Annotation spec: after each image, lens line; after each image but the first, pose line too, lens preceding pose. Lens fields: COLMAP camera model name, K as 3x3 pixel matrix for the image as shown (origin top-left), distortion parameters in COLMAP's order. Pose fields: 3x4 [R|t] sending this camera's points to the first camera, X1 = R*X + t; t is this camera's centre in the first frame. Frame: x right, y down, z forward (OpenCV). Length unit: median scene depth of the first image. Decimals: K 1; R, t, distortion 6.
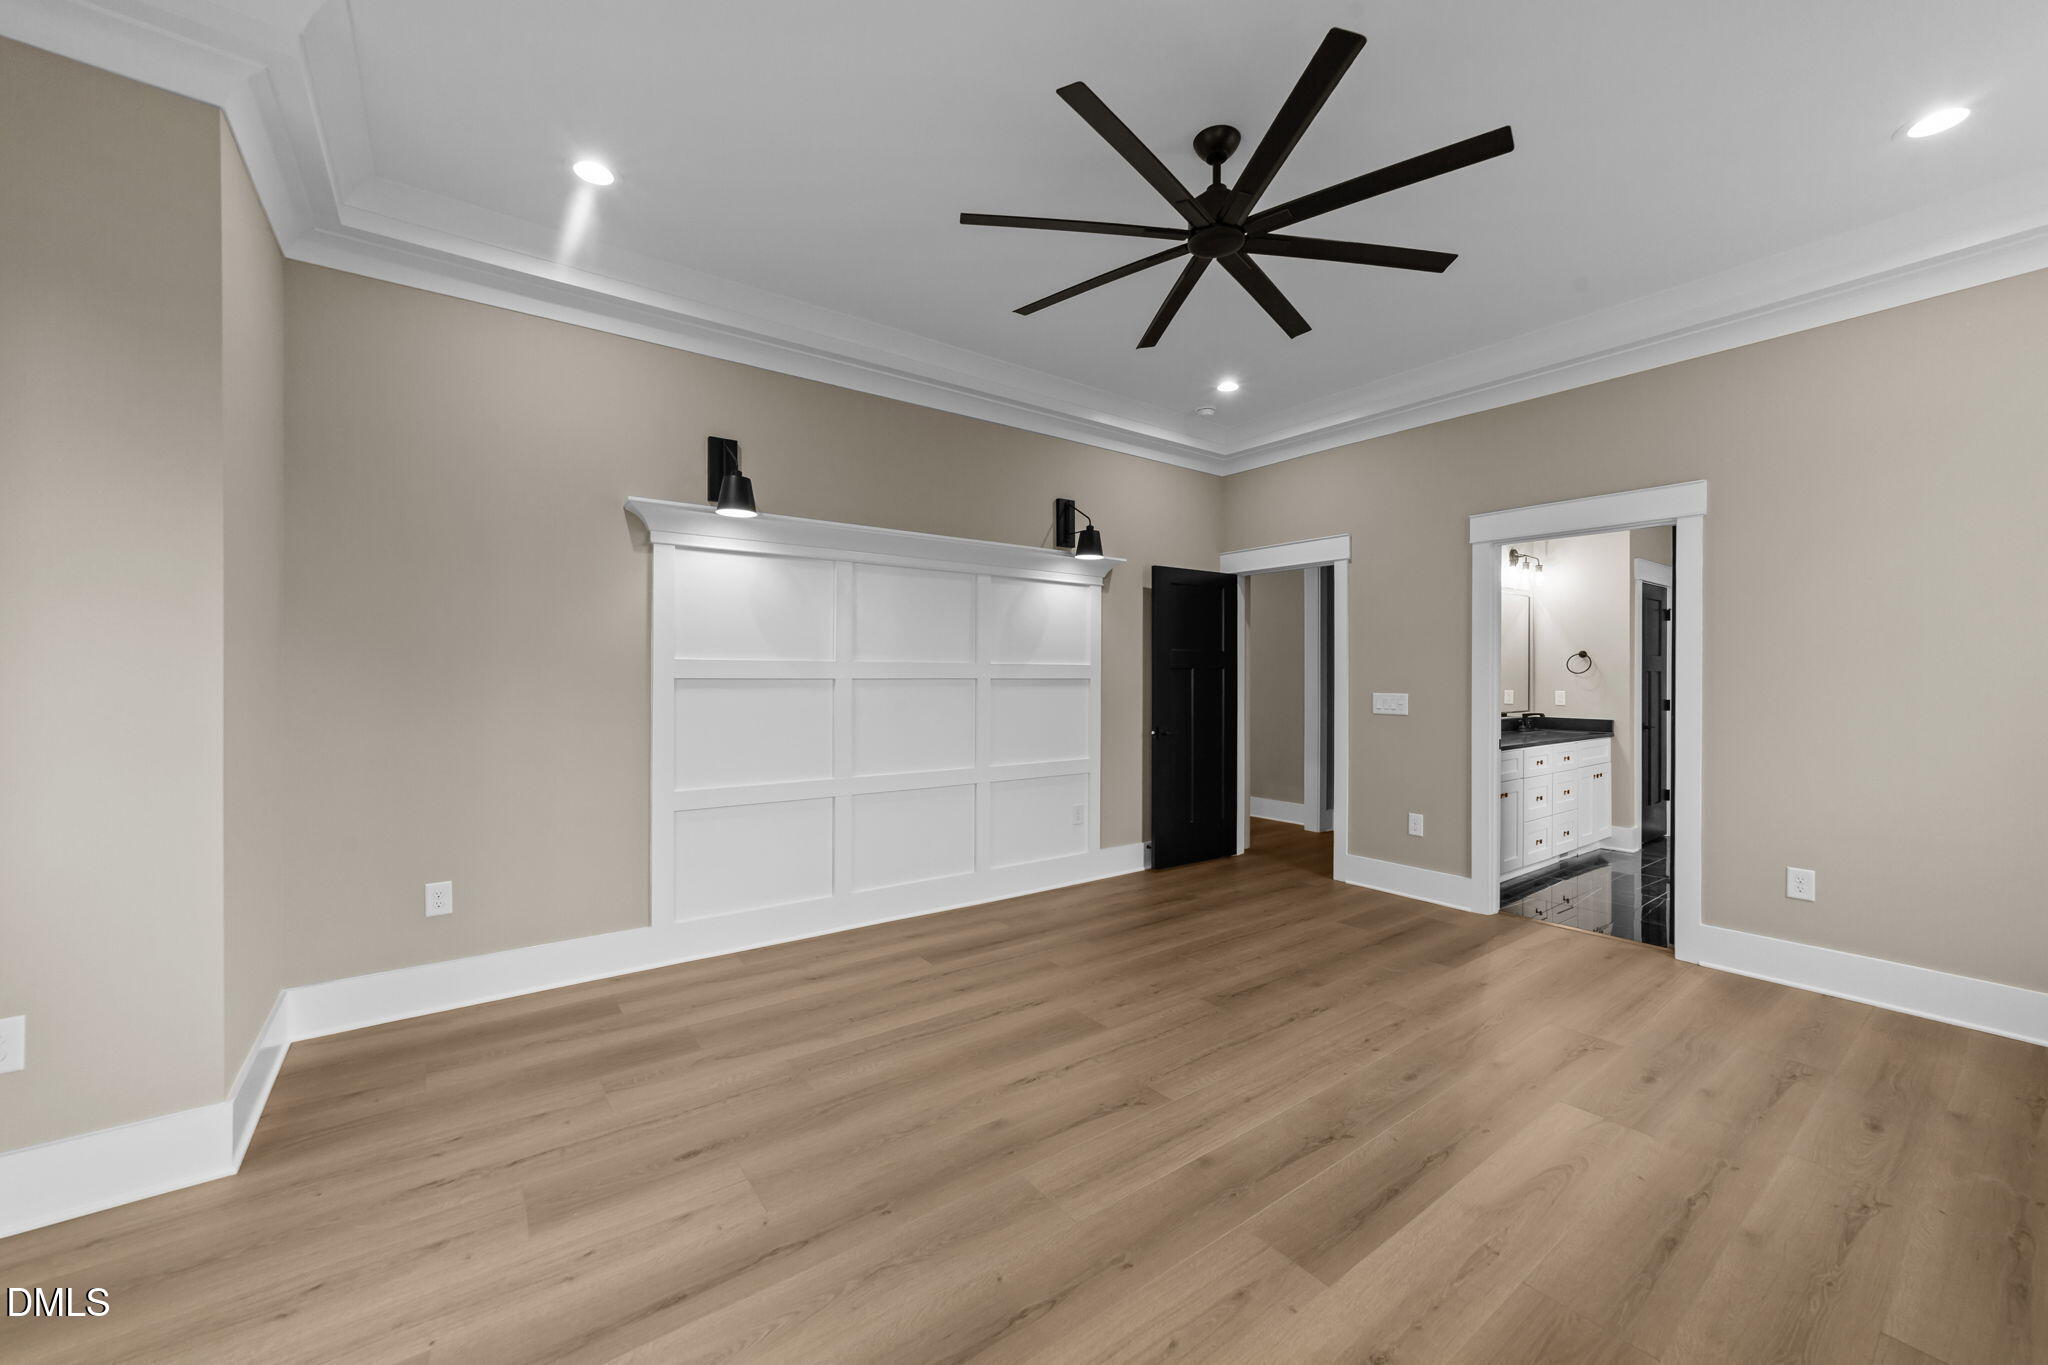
lens RADIAL K [[785.8, 0, 1028.9], [0, 785.8, 680.0], [0, 0, 1]] dist [-0.014456, 0.007756]
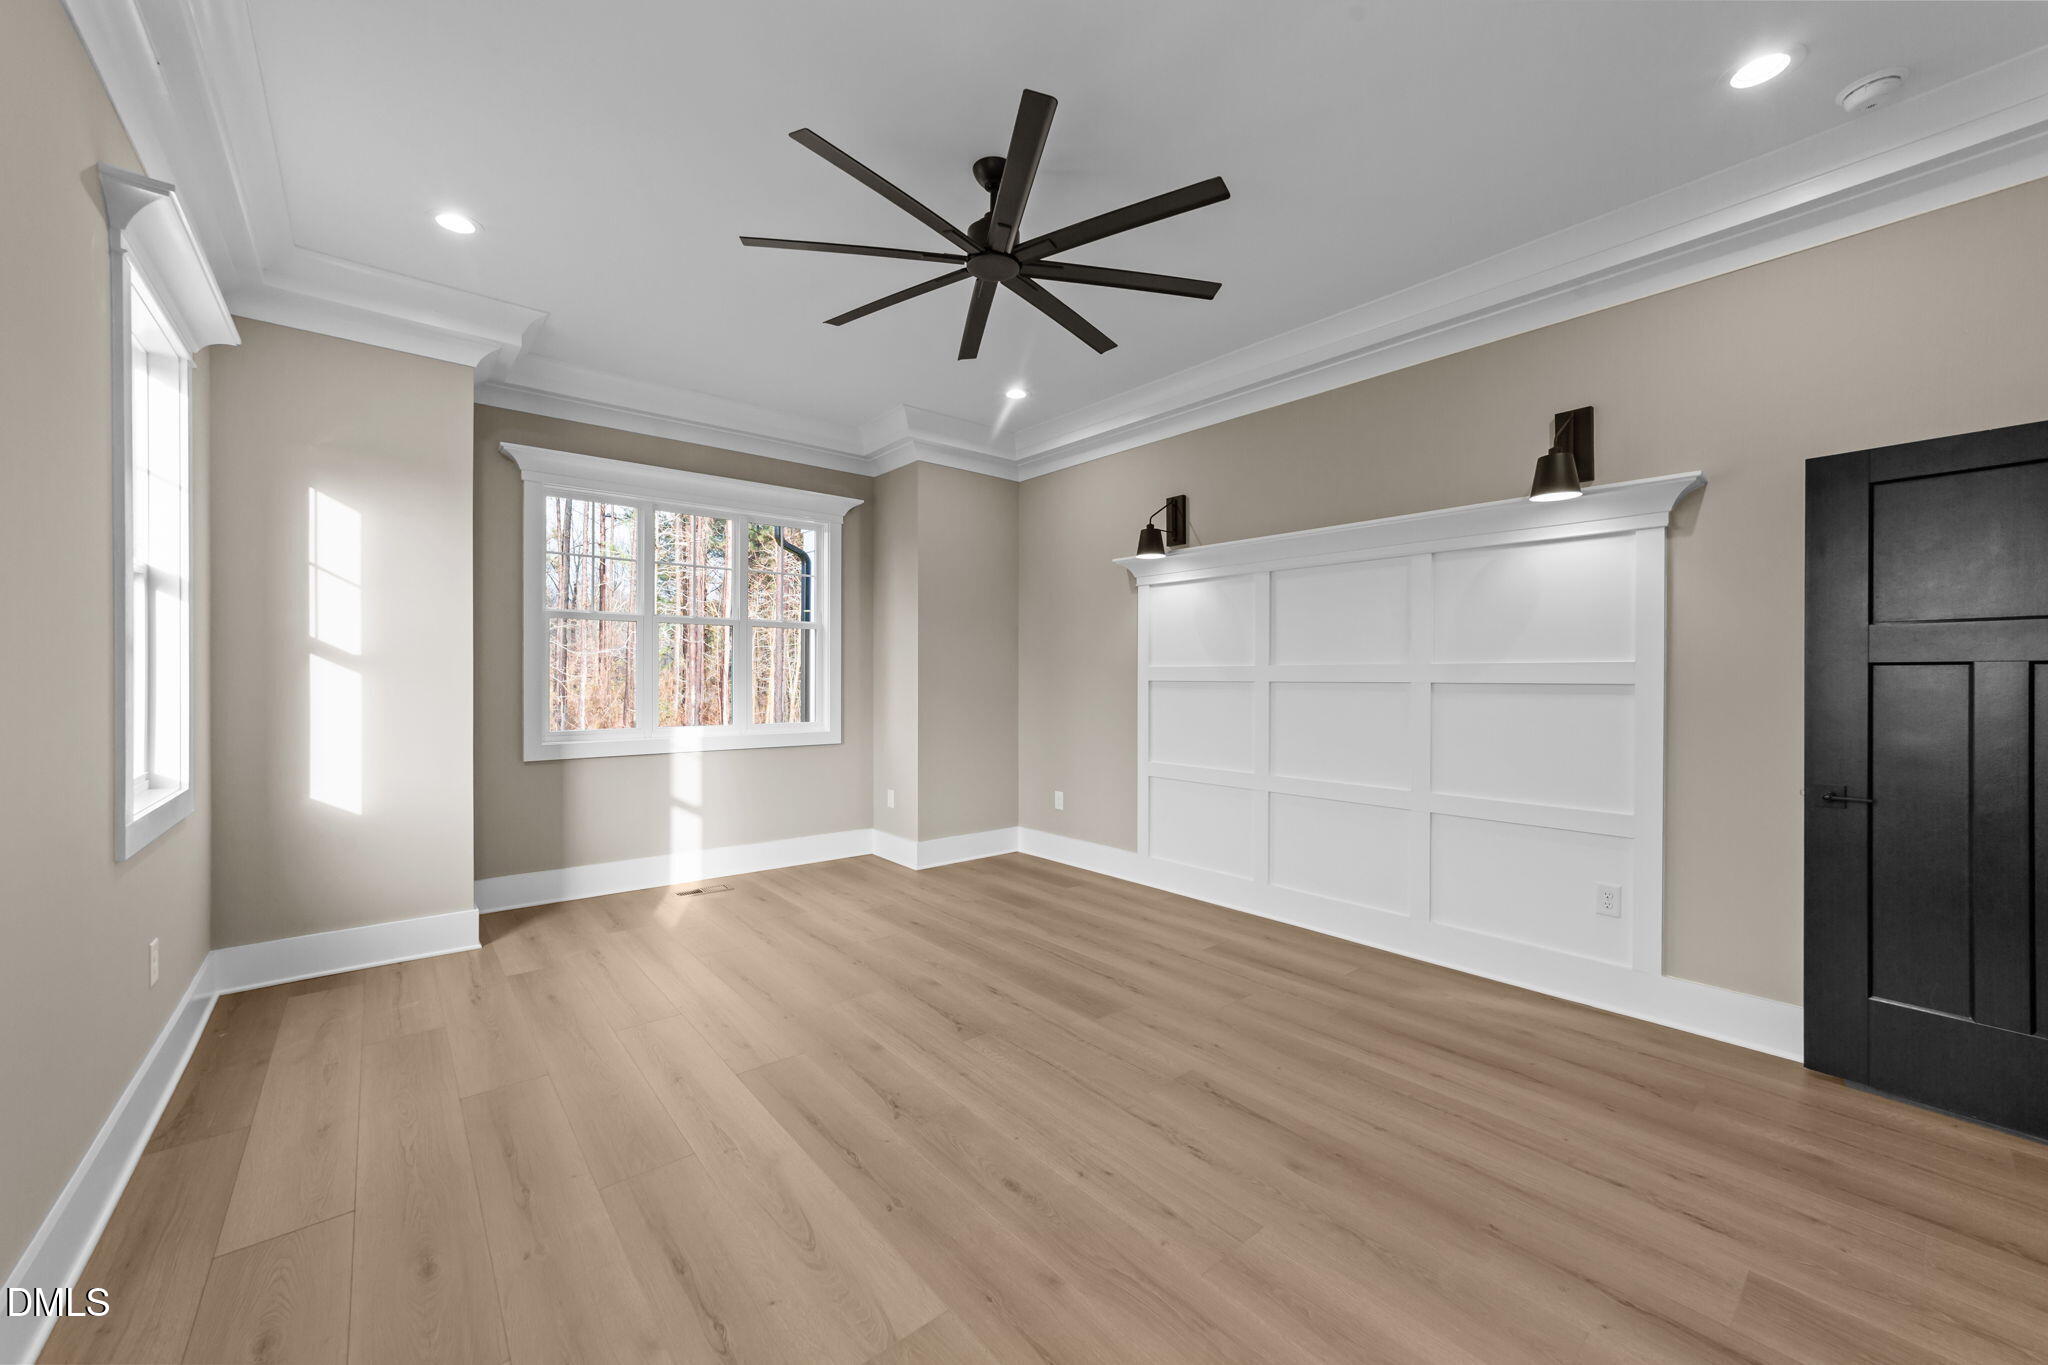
lens RADIAL K [[785.8, 0, 1028.9], [0, 785.8, 680.0], [0, 0, 1]] dist [-0.014456, 0.007756]
pose [[0.055109, -0.001200, -0.998480, 0.928844], [-0.007385, 0.999971, -0.001610, 0.000156], [0.998453, 0.007462, 0.055098, 0.705928]]
